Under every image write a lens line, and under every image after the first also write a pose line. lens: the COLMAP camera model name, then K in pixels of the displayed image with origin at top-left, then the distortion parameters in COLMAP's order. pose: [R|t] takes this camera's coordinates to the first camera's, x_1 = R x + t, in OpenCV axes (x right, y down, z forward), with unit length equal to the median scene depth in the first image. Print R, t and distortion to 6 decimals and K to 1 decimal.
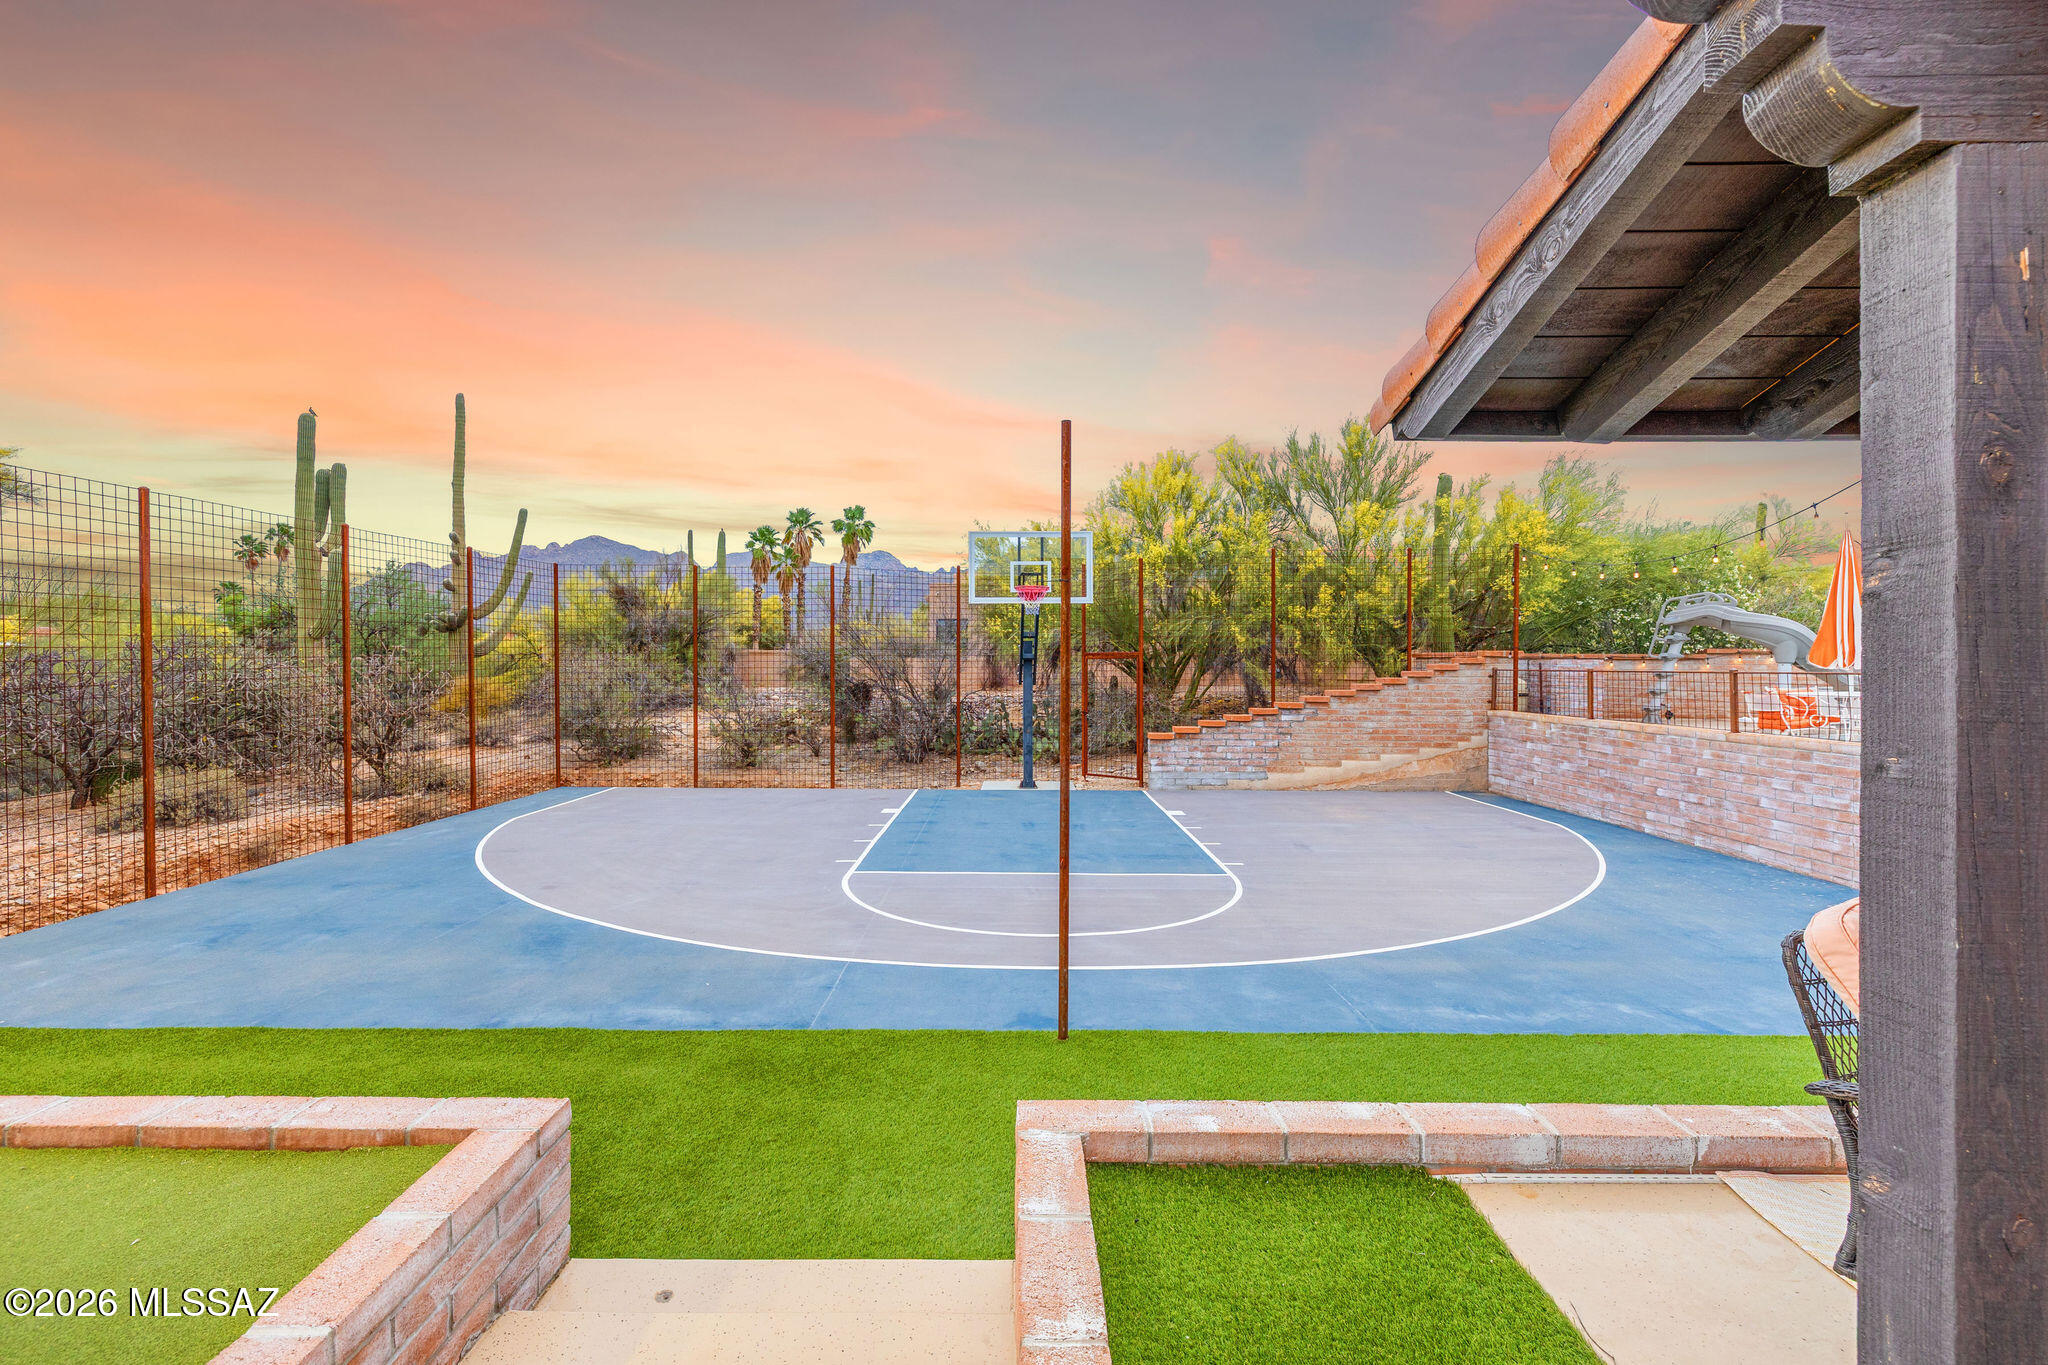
lens RADIAL K [[877.5, 0, 1021.3], [0, 877.5, 676.5], [0, 0, 1]] dist [-0.000748, 0.000069]
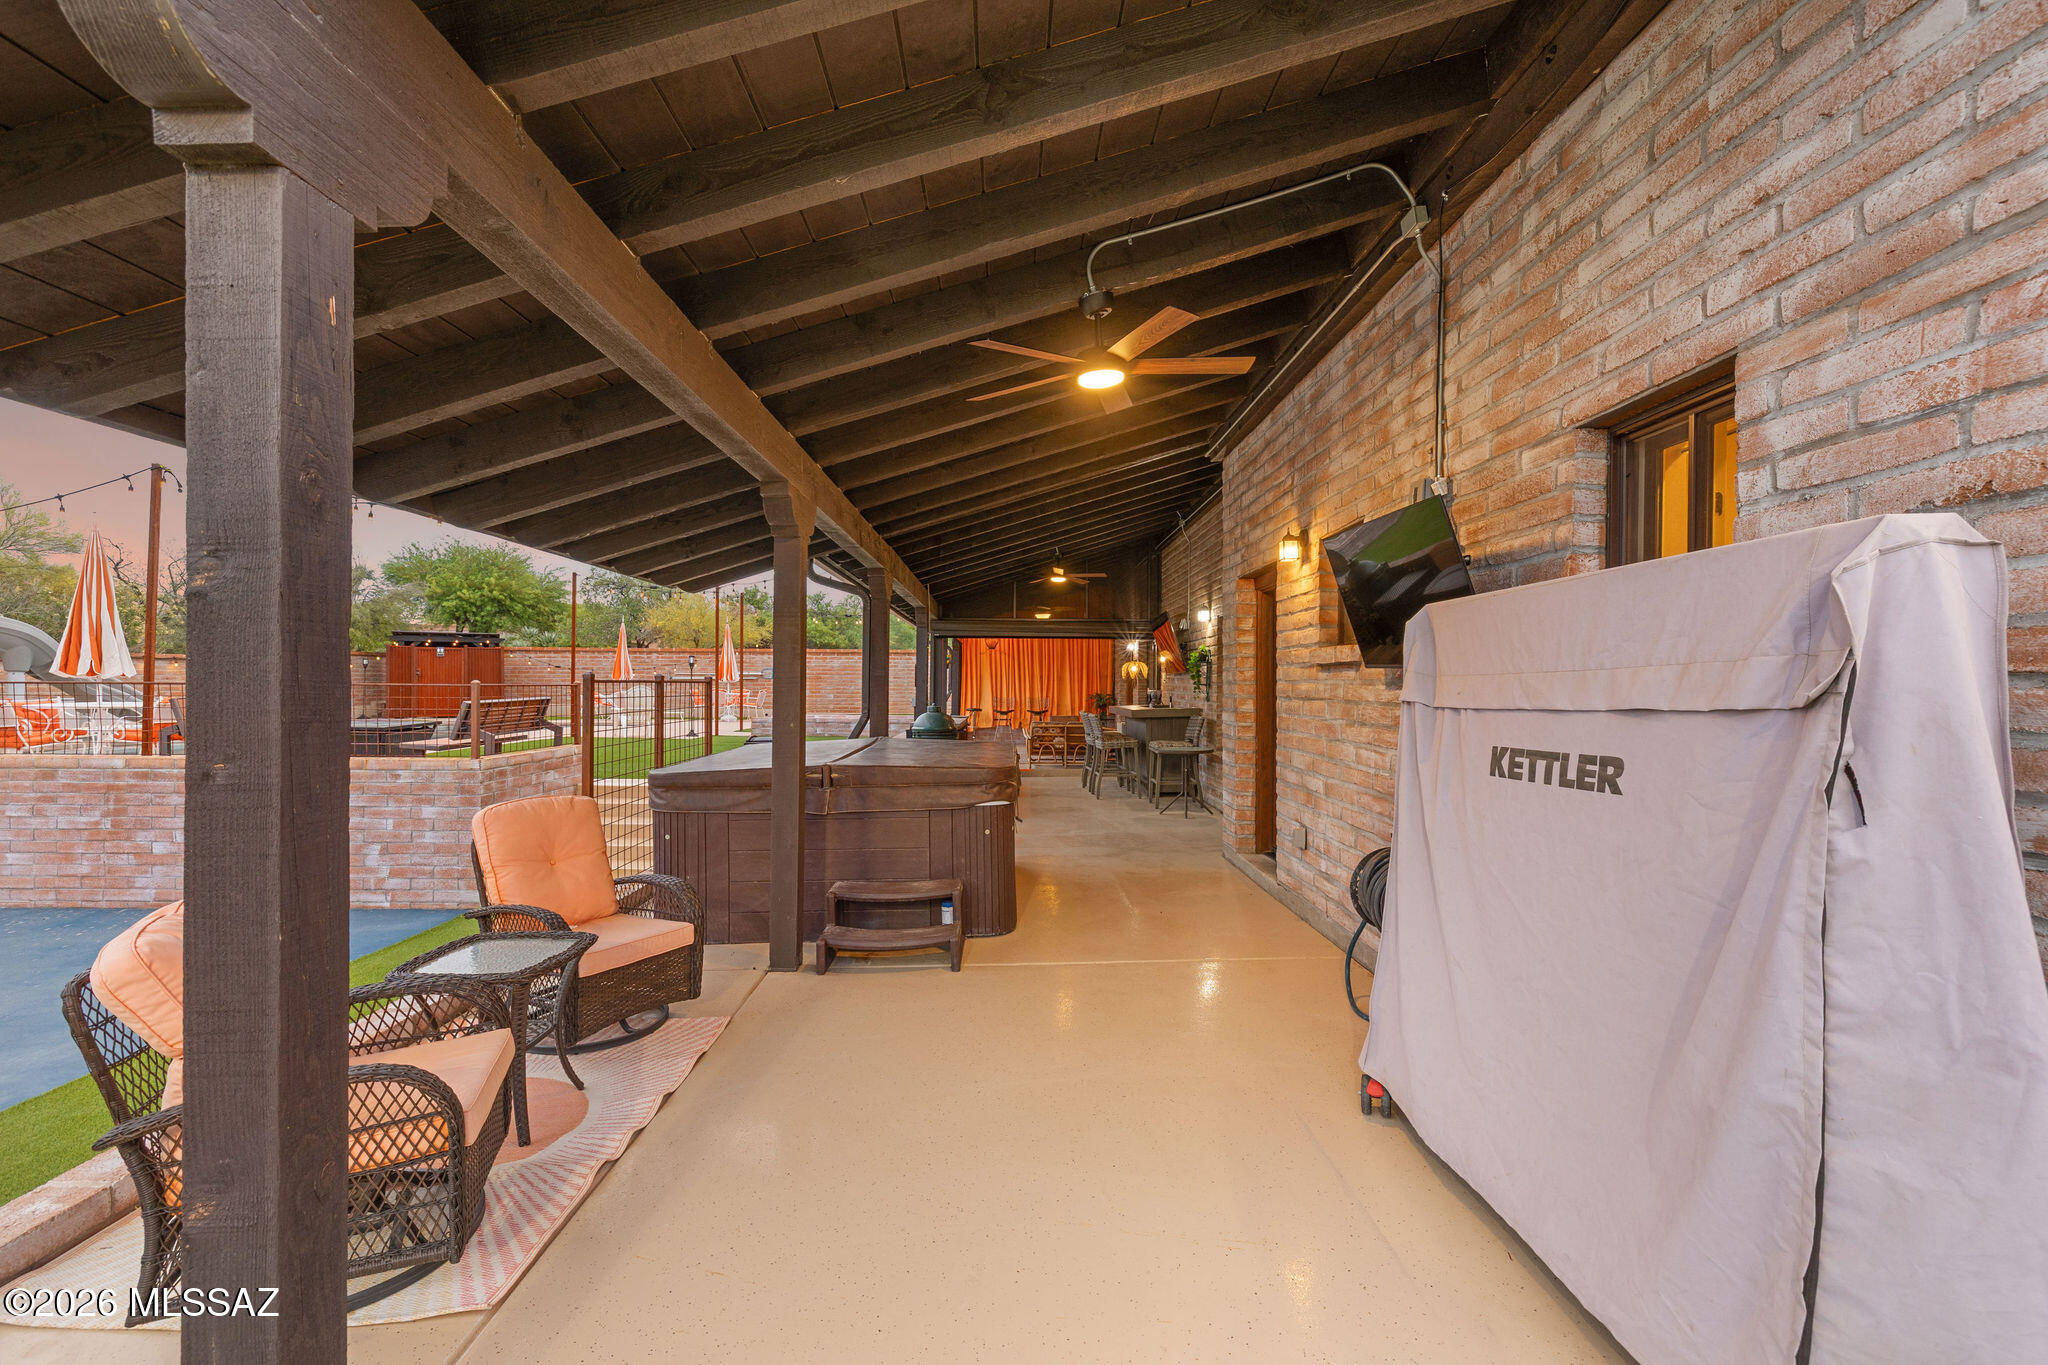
lens RADIAL K [[877.5, 0, 1025.1], [0, 877.5, 688.5], [0, 0, 1]] dist [-0.000748, 0.000069]
pose [[0.001793, -0.006857, 0.999975, 0.024107], [0.003780, 0.999969, 0.006850, 0.006007], [-0.999991, 0.003768, 0.001819, 0.109040]]
